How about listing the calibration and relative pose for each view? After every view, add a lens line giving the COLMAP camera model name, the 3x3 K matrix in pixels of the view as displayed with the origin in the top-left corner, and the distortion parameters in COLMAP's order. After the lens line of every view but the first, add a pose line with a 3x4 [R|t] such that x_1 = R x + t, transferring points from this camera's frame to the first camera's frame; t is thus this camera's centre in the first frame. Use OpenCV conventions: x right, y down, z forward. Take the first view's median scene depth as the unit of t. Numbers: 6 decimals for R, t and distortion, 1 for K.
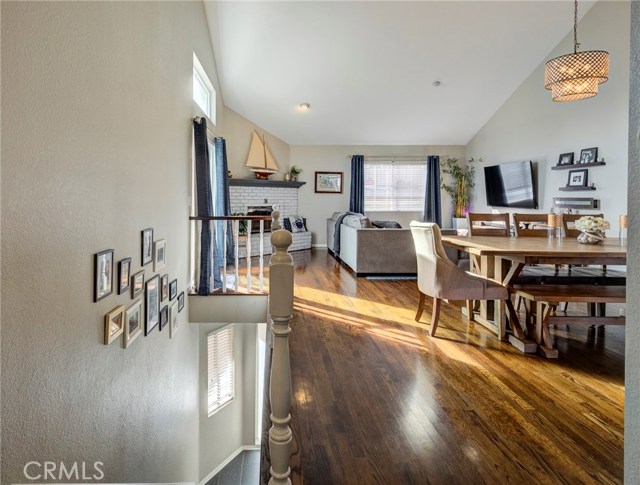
lens RADIAL K [[373.2, 0, 274.0], [0, 373.2, 199.8], [0, 0, 1]] dist [-0.003227, 0.001838]
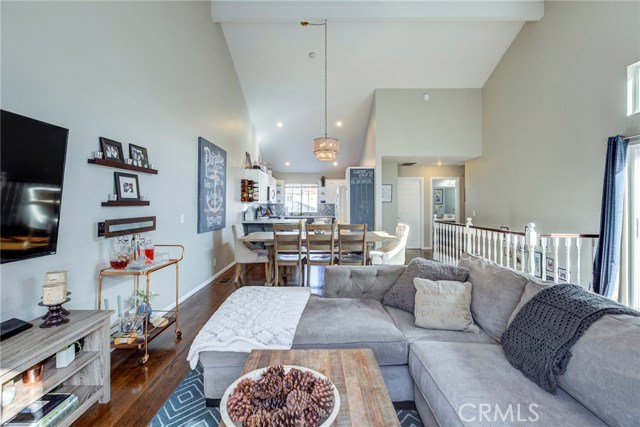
lens RADIAL K [[303.0, 0, 318.9], [0, 303.0, 202.1], [0, 0, 1]] dist [-0.001573, 0.000365]
pose [[-0.999924, -0.012358, 0.000474, 0.359572], [-0.012355, 0.999898, 0.007129, -0.029116], [-0.000562, 0.007123, -0.999974, 1.117854]]
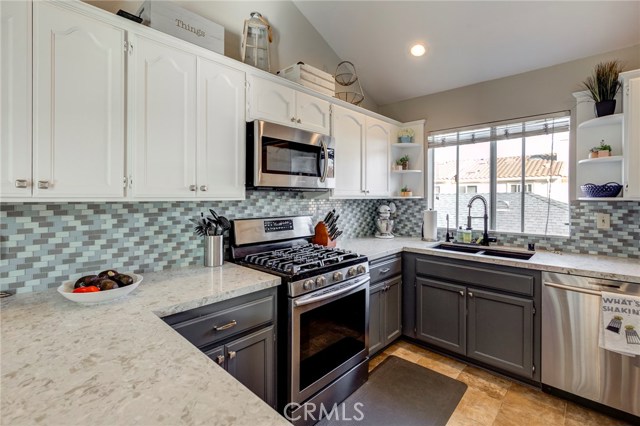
lens RADIAL K [[295.9, 0, 320.0], [0, 295.9, 195.7], [0, 0, 1]] dist [-0.002018, 0.000082]
pose [[-0.731762, -0.008091, 0.681512, 0.347228], [0.000718, 0.999920, 0.012642, -0.019768], [-0.681559, 0.009741, -0.731698, 0.098813]]
